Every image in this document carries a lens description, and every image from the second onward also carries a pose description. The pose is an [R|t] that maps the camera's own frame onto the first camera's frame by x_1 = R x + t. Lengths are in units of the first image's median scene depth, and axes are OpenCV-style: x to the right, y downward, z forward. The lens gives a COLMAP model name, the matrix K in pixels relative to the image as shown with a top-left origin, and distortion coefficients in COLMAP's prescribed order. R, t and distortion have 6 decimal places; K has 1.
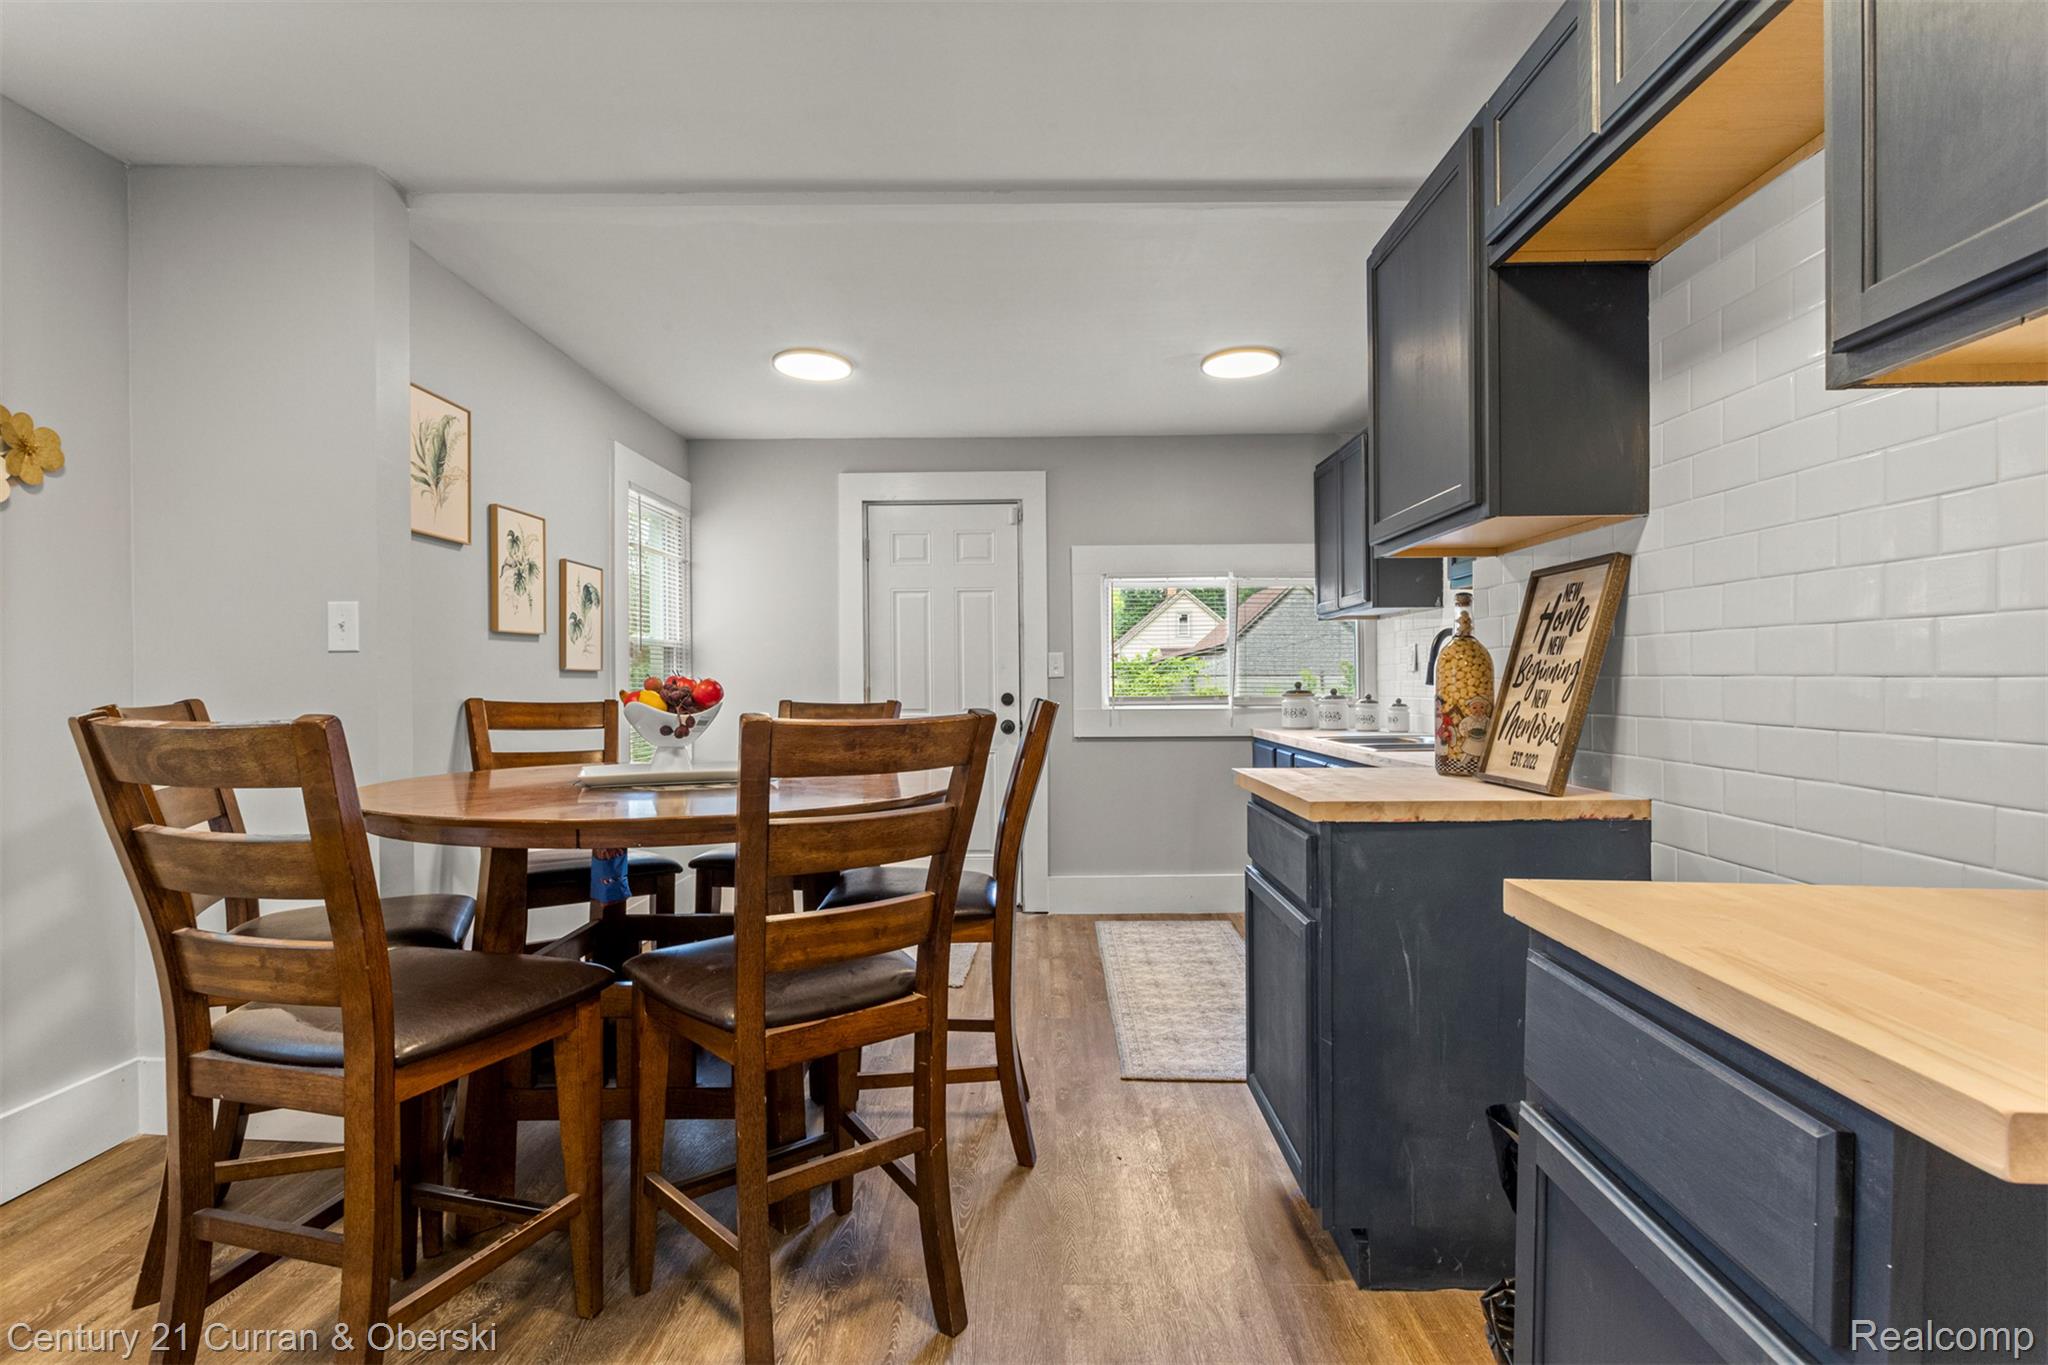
lens RADIAL K [[979.4, 0, 1026.5], [0, 979.4, 683.6], [0, 0, 1]] dist [-0.004341, 0.002126]
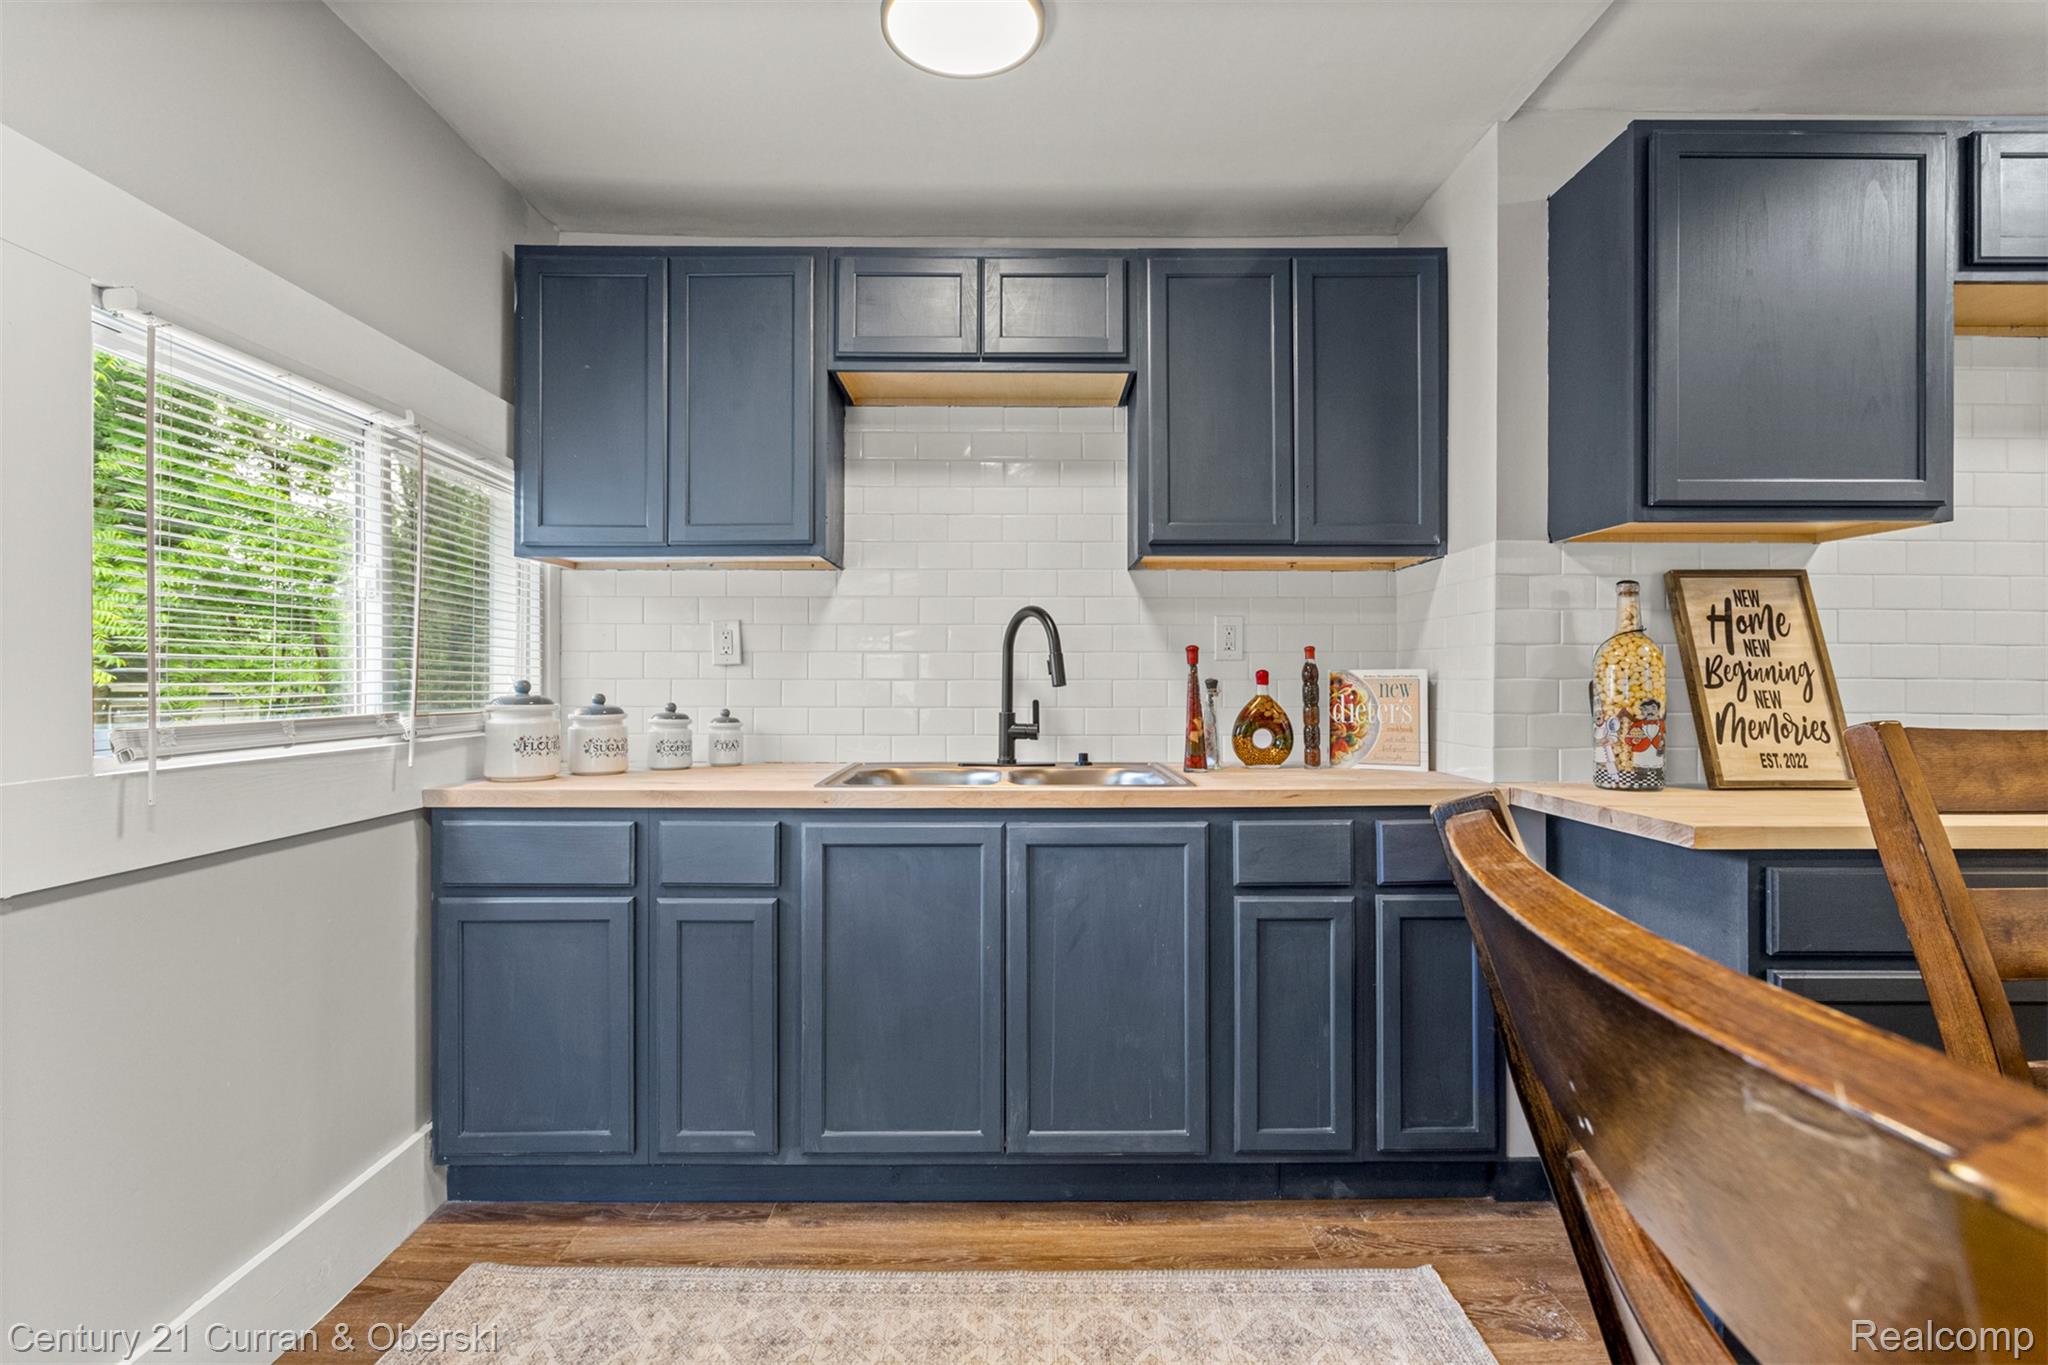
lens RADIAL K [[979.4, 0, 1004.6], [0, 979.4, 678.9], [0, 0, 1]] dist [-0.004341, 0.002126]
pose [[-0.020718, 0.009679, 0.999739, -0.466936], [-0.001228, 0.999952, -0.009706, 0.004899], [-0.999785, -0.001429, -0.020705, 1.775983]]
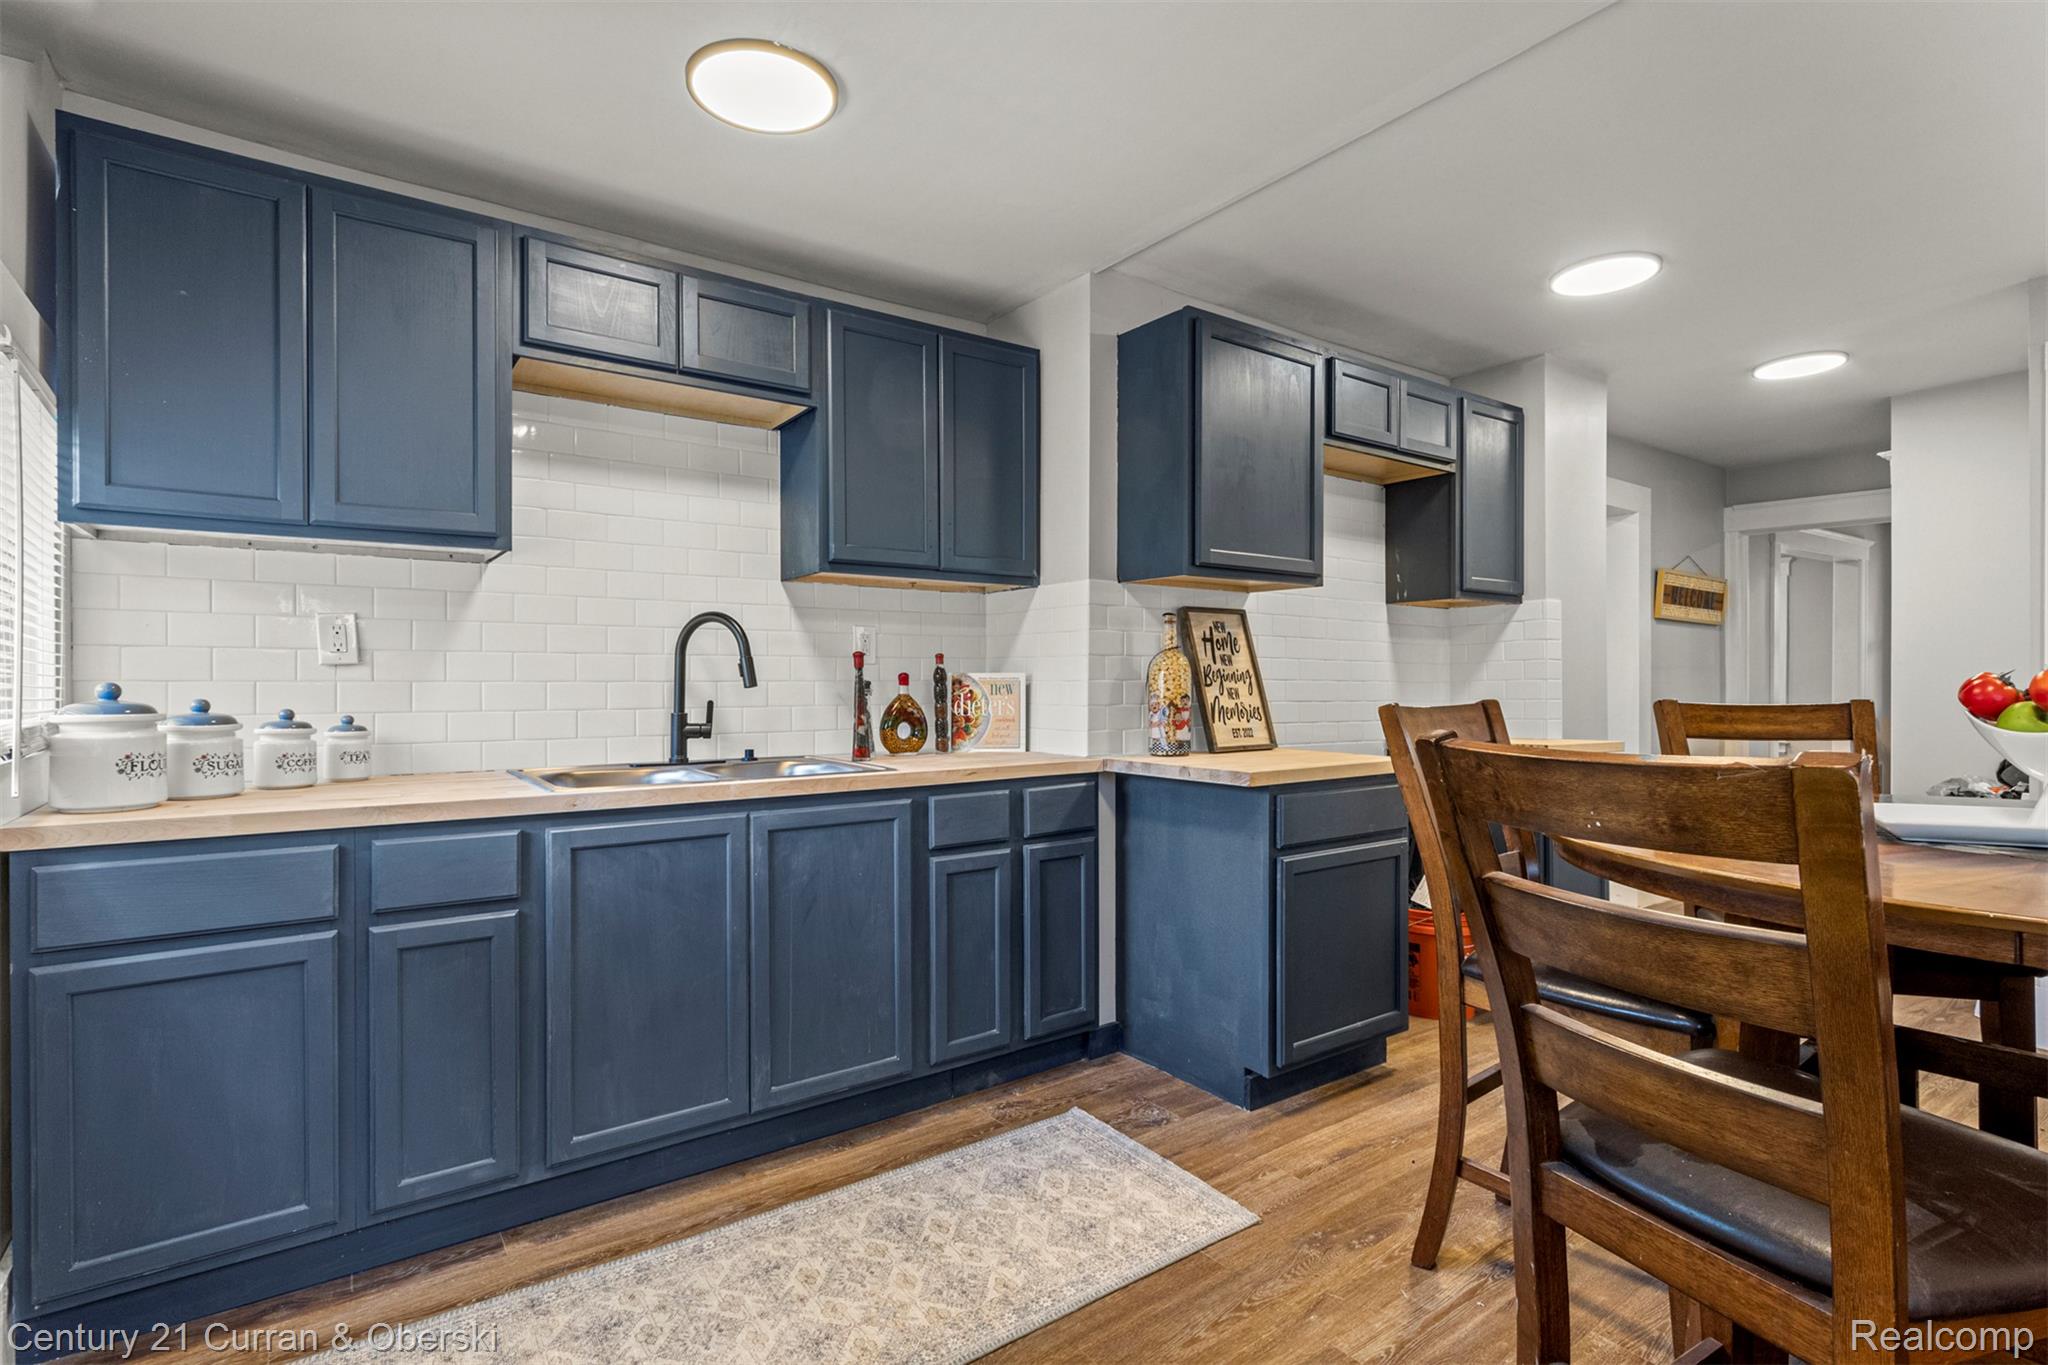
lens RADIAL K [[979.4, 0, 1030.3], [0, 979.4, 690.6], [0, 0, 1]] dist [-0.004341, 0.002126]
pose [[-0.598582, -0.000142, 0.801062, -0.528812], [0.004457, 0.999984, 0.003508, 0.003642], [-0.801049, 0.005670, -0.598572, 2.154446]]
